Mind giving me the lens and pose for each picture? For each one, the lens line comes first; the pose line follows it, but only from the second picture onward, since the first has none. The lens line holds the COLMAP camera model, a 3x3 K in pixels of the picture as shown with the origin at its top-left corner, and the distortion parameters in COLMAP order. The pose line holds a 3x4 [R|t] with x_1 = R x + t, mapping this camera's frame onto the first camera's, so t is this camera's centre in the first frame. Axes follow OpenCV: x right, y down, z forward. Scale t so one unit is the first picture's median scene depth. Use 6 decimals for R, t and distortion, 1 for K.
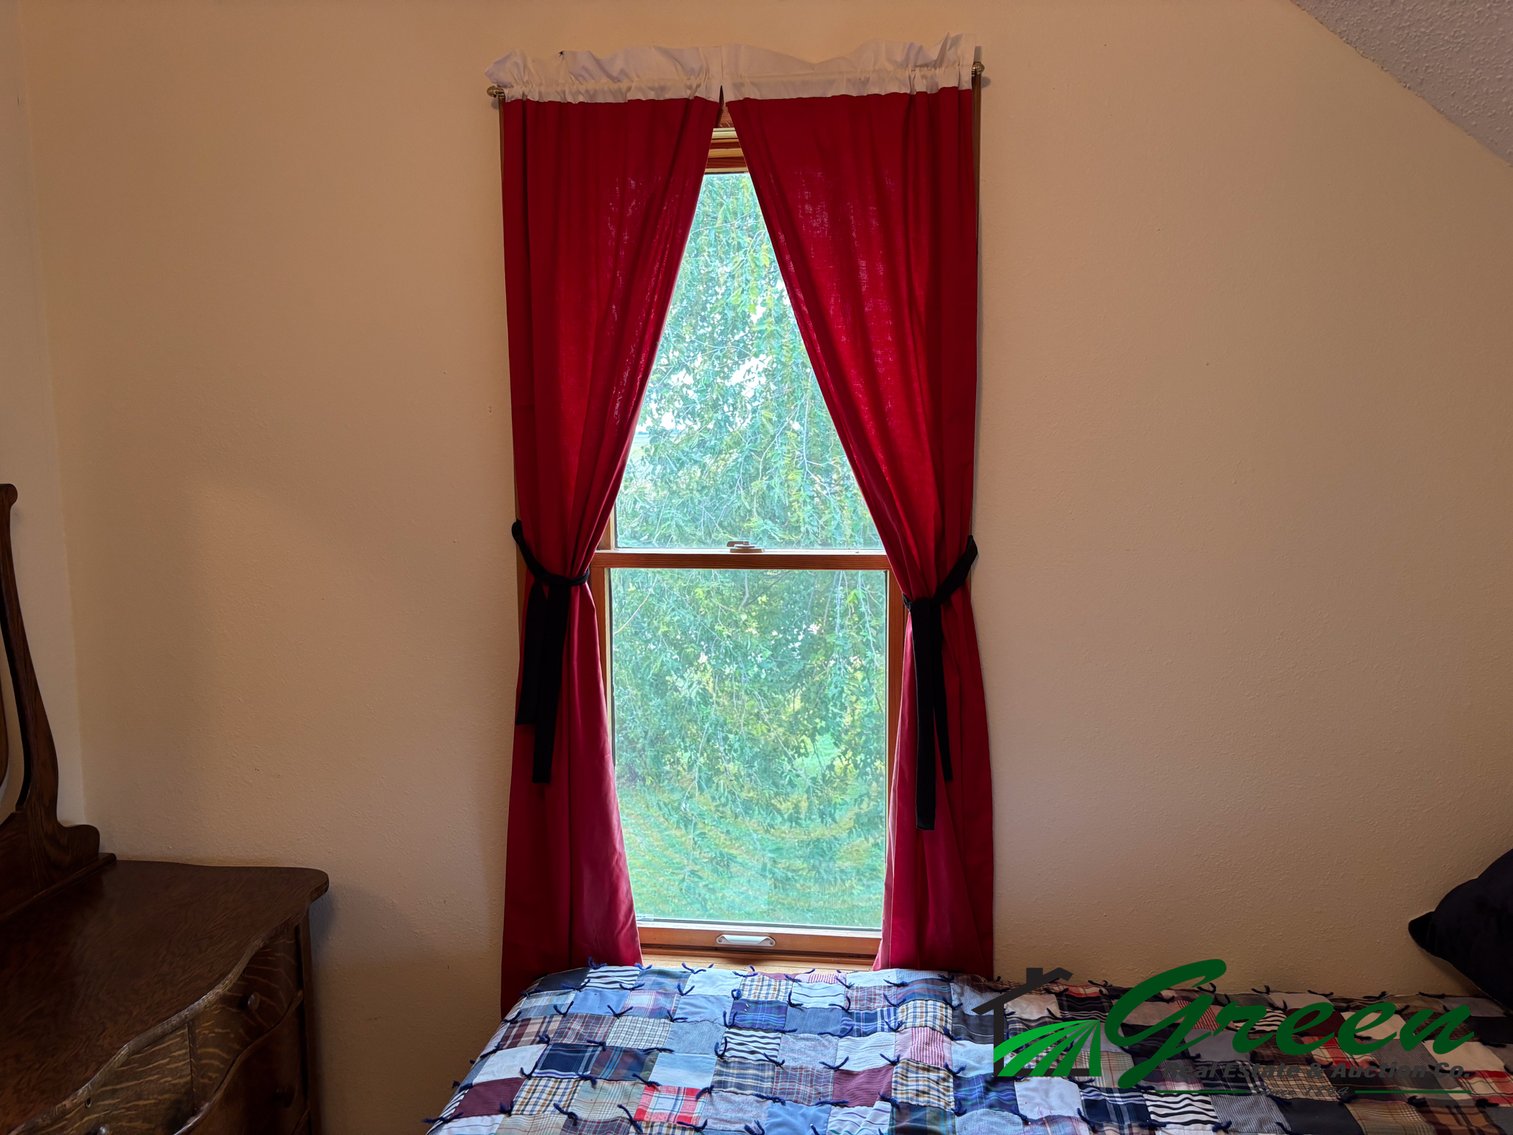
lens RADIAL K [[1140.2, 0, 748.5], [0, 1140.2, 558.0], [0, 0, 1]] dist [0.071503, -0.078941]
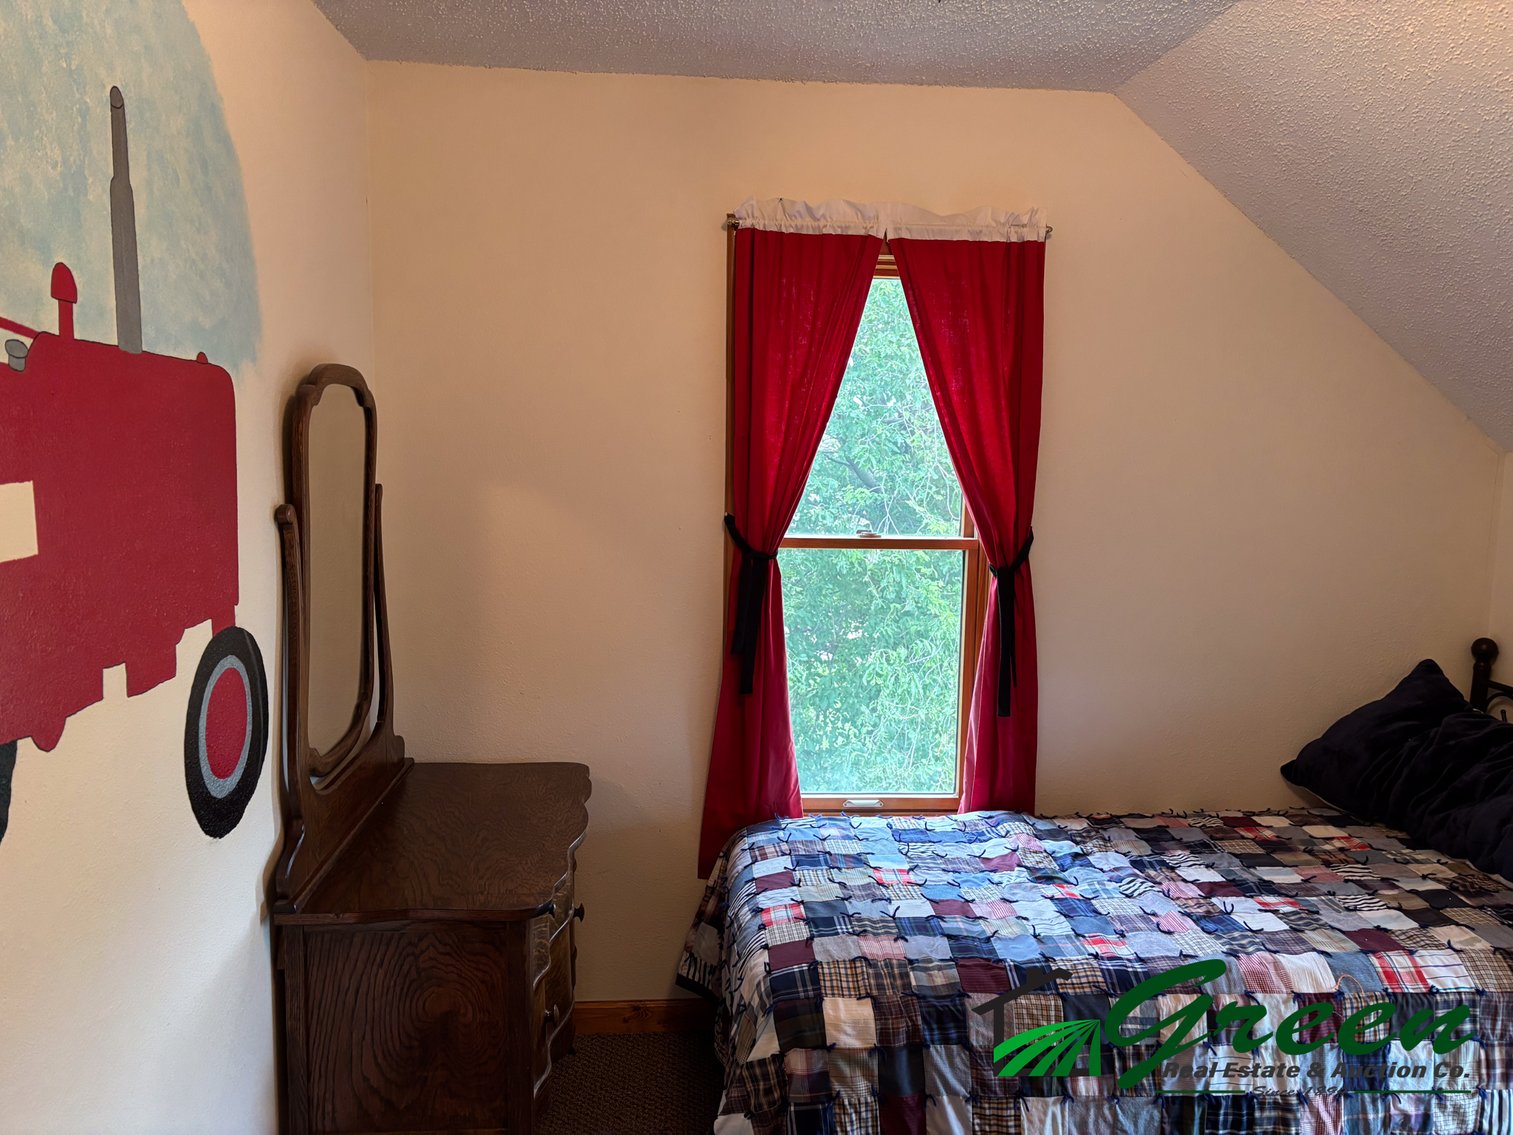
lens RADIAL K [[1141.4, 0, 756.5], [0, 1141.4, 567.5], [0, 0, 1]] dist [0.026900, -0.000550]
pose [[0.981291, 0.001557, 0.192525, -0.476270], [-0.005693, 0.999765, 0.020933, 0.004290], [-0.192447, -0.021638, 0.981069, -0.448309]]
